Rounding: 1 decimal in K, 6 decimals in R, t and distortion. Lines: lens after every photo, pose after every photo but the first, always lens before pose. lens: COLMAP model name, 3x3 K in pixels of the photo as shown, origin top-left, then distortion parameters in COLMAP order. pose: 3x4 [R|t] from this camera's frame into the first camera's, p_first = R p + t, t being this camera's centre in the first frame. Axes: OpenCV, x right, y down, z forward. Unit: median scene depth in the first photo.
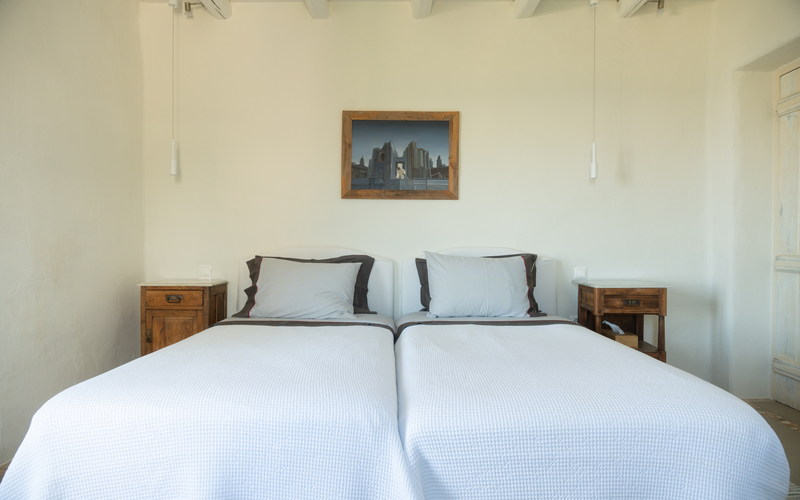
lens RADIAL K [[532.6, 0, 398.6], [0, 532.6, 248.3], [0, 0, 1]] dist [-0.001067, 0.002274]
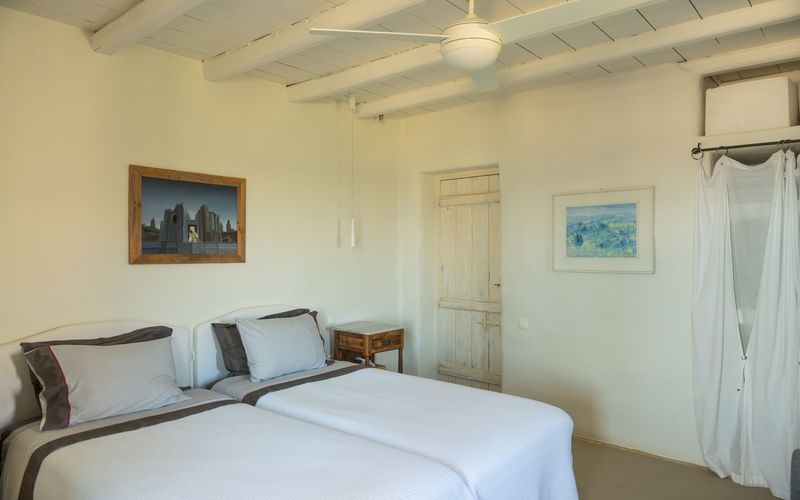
lens RADIAL K [[532.6, 0, 399.8], [0, 532.6, 251.8], [0, 0, 1]] dist [-0.001067, 0.002274]
pose [[0.646105, -0.007884, 0.763208, -0.491417], [0.006532, 0.999967, 0.004800, -0.115745], [-0.763220, 0.001884, 0.646135, 0.090374]]
